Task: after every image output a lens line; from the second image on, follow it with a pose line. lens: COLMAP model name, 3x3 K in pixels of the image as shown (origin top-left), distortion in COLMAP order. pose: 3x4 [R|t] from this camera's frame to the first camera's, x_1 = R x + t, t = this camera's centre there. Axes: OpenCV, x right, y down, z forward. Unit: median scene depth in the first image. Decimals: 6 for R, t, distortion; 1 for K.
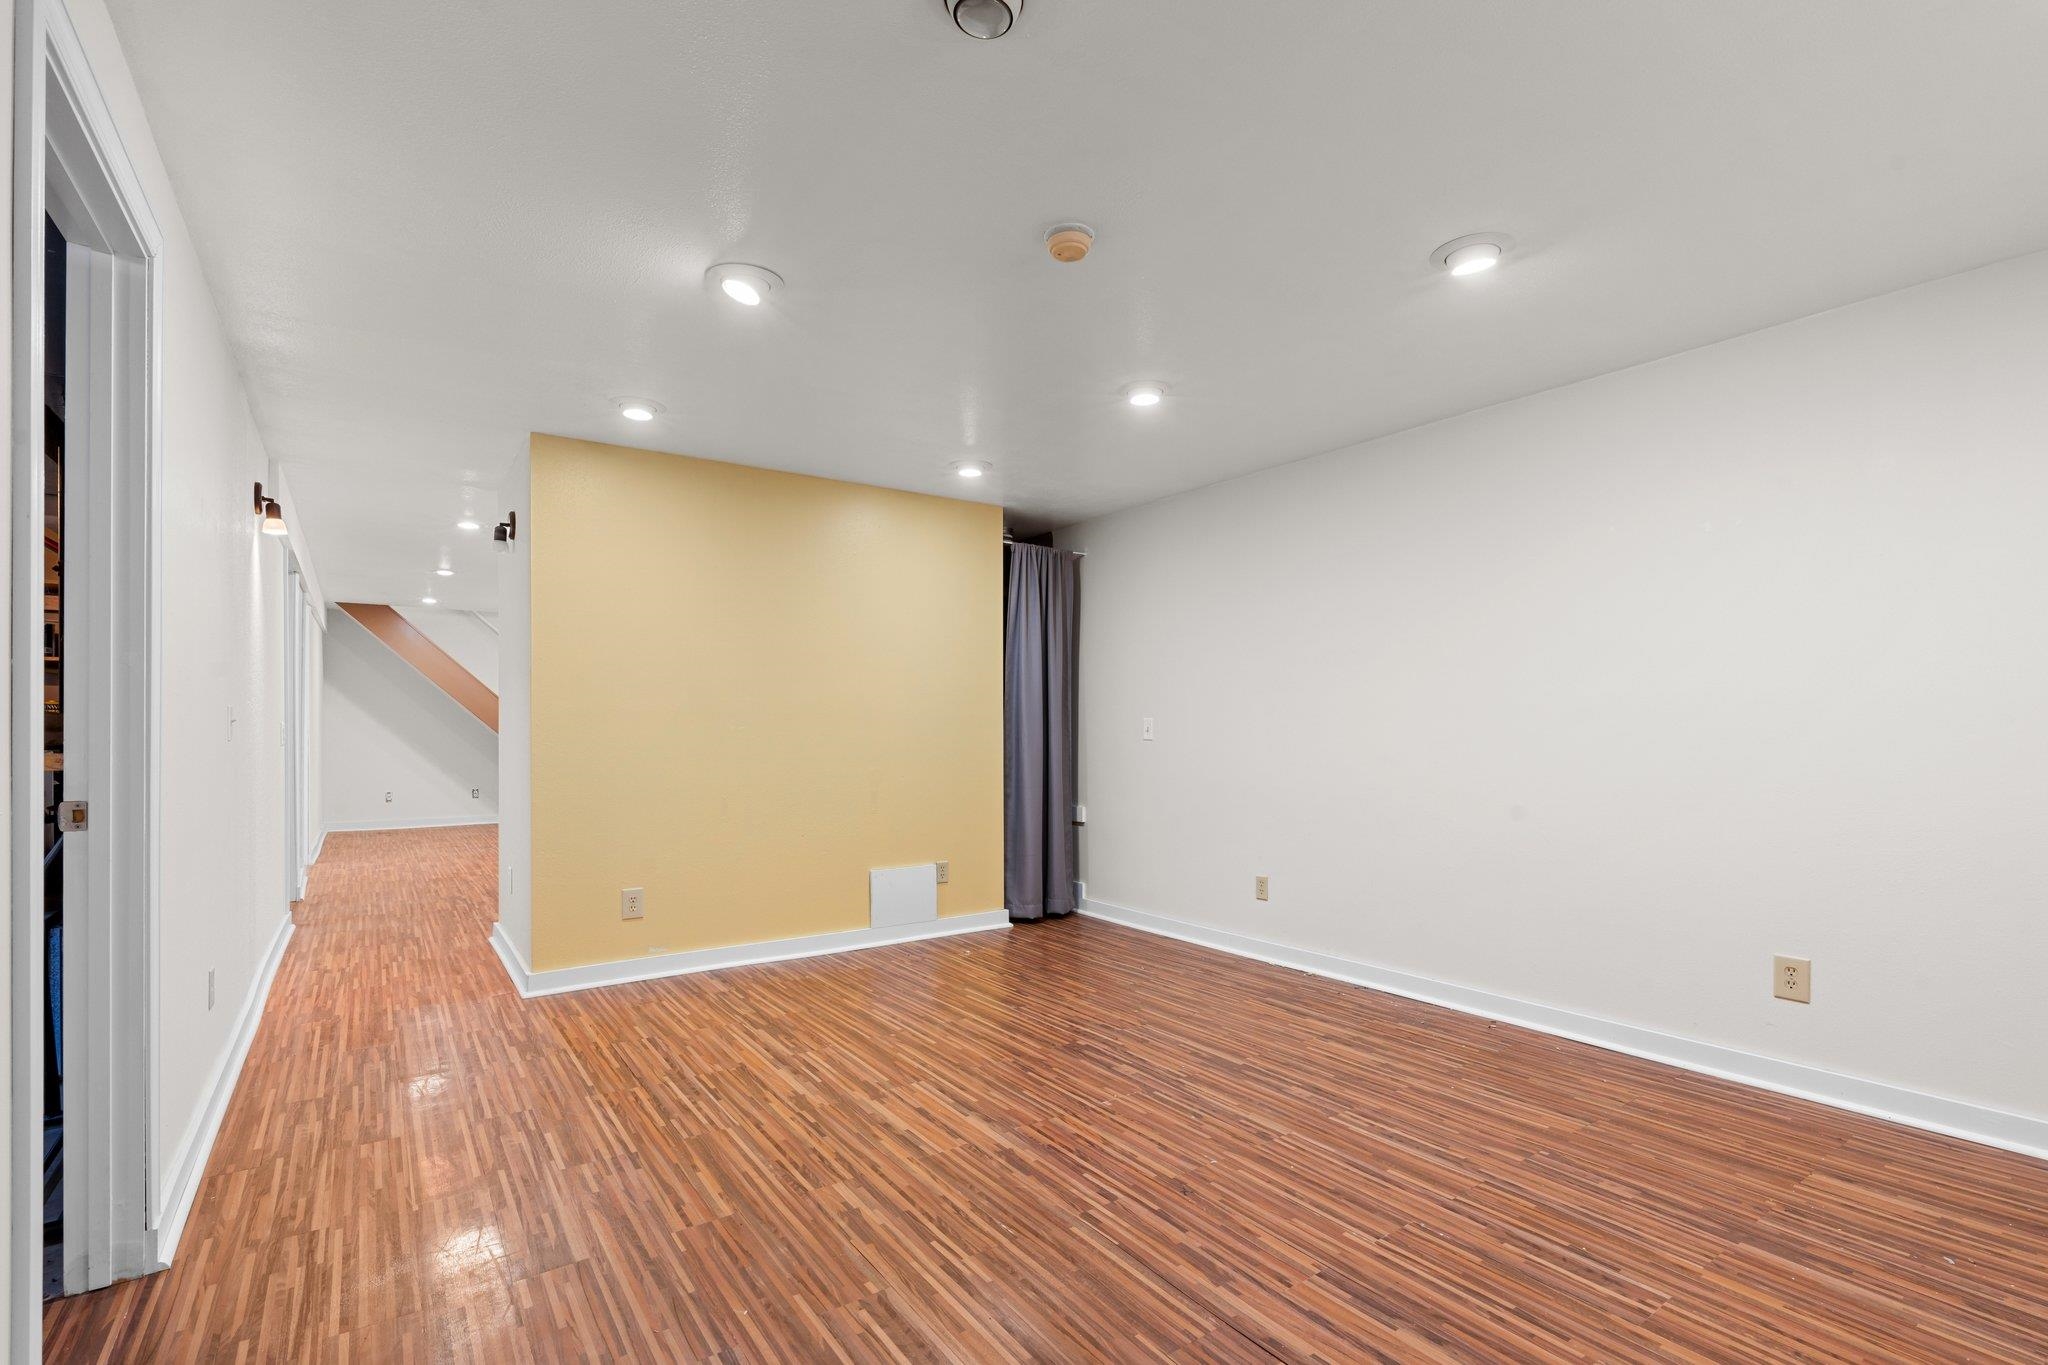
lens RADIAL K [[941.8, 0, 1027.1], [0, 941.8, 738.1], [0, 0, 1]] dist [-0.000065, 0.000069]
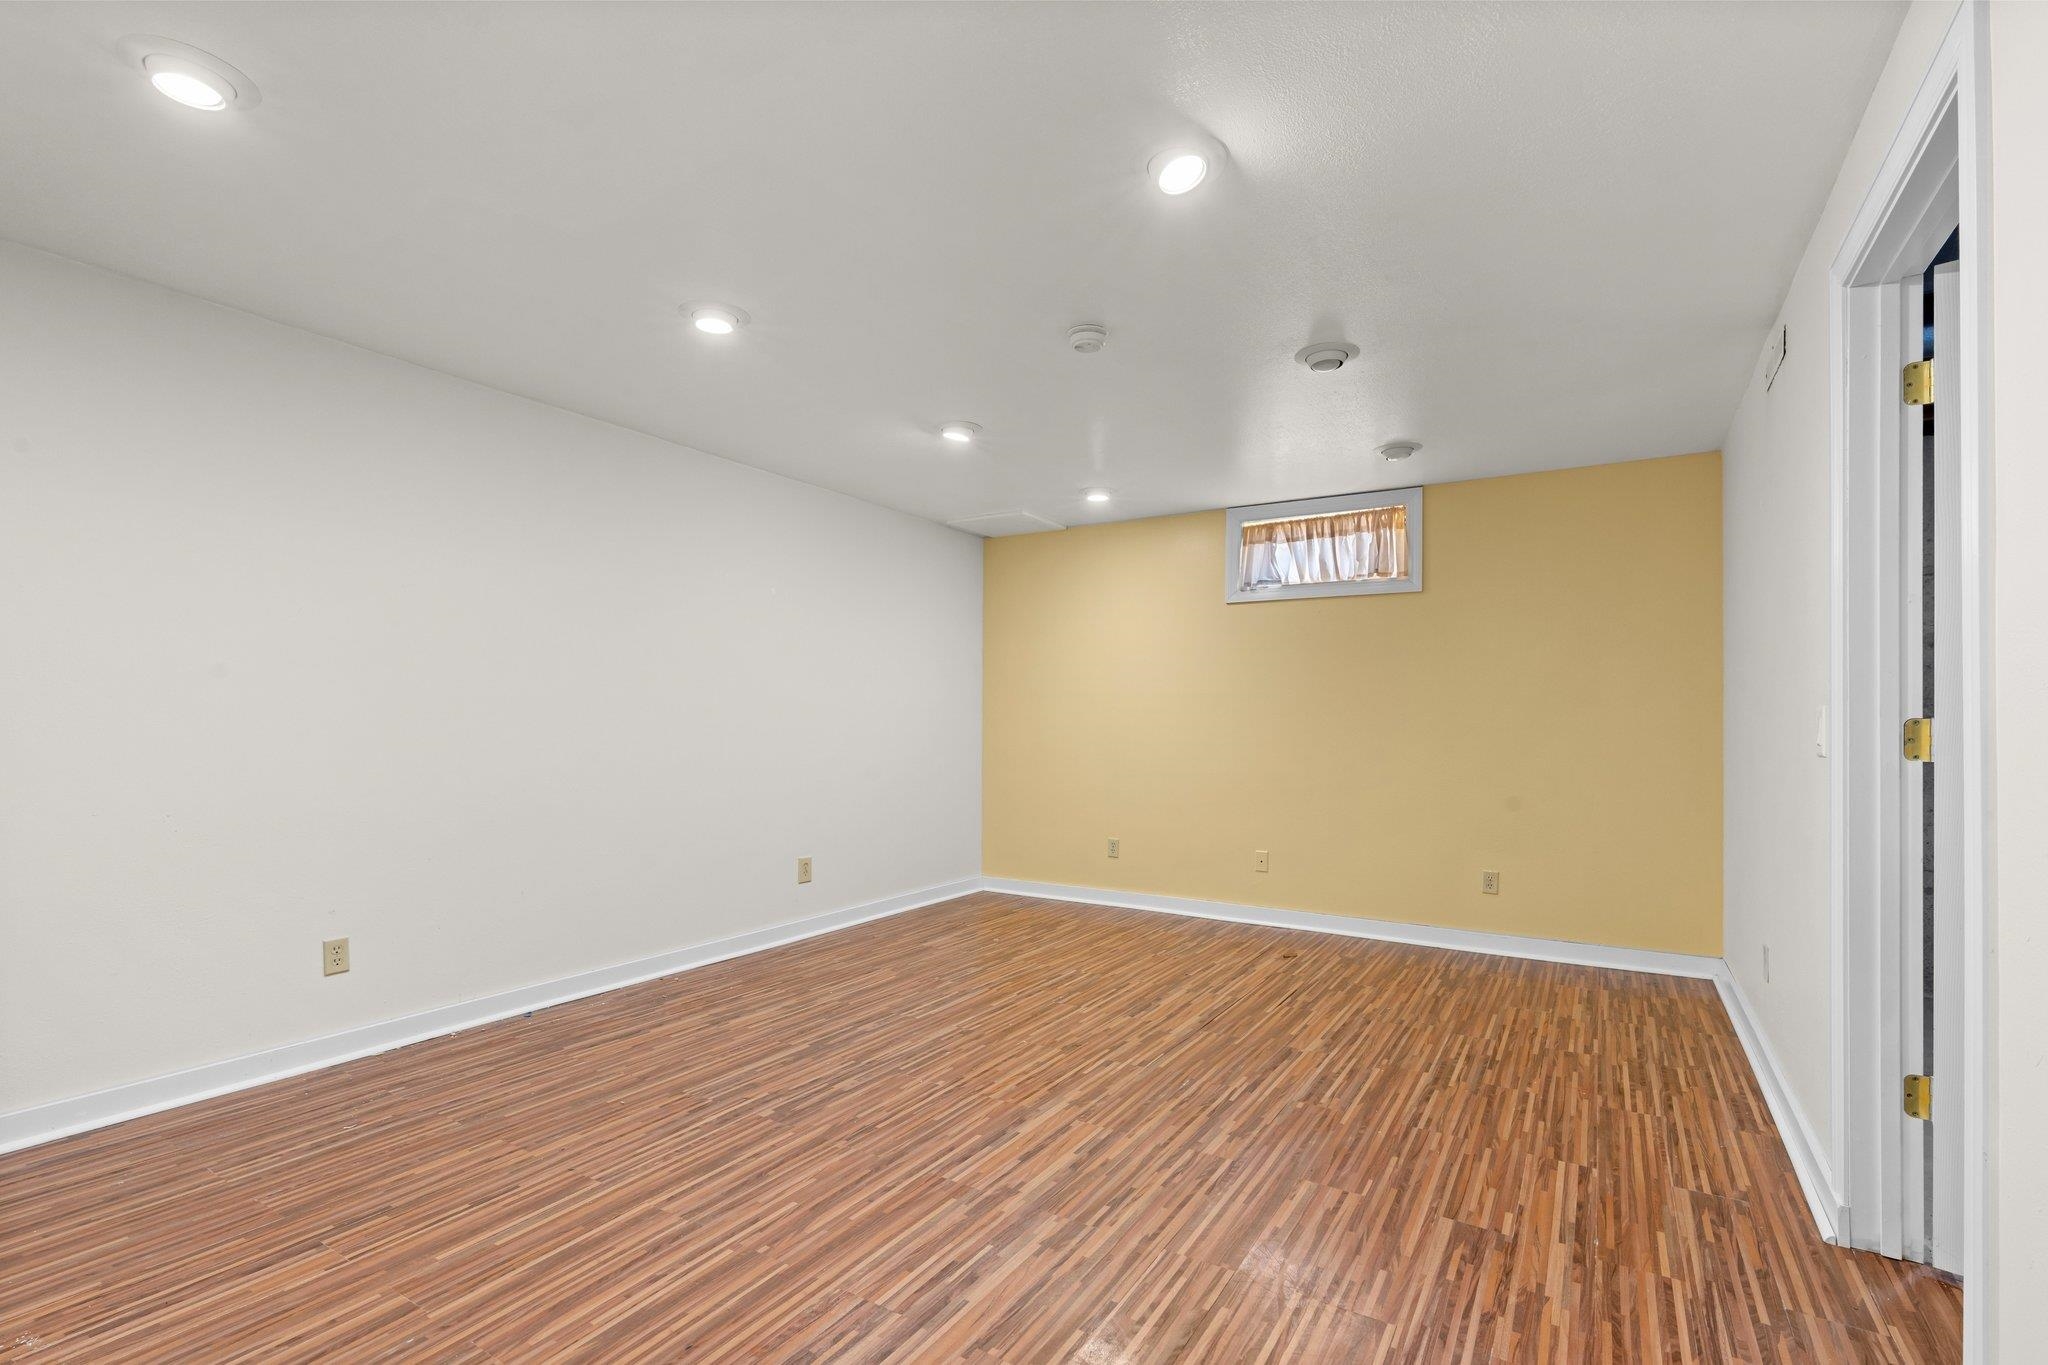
lens RADIAL K [[941.8, 0, 1027.1], [0, 941.8, 738.1], [0, 0, 1]] dist [-0.000065, 0.000069]
pose [[-0.399035, -0.014793, 0.916816, -0.907554], [0.001759, 0.999856, 0.016899, -0.005594], [-0.916934, 0.008356, -0.398951, 1.347487]]
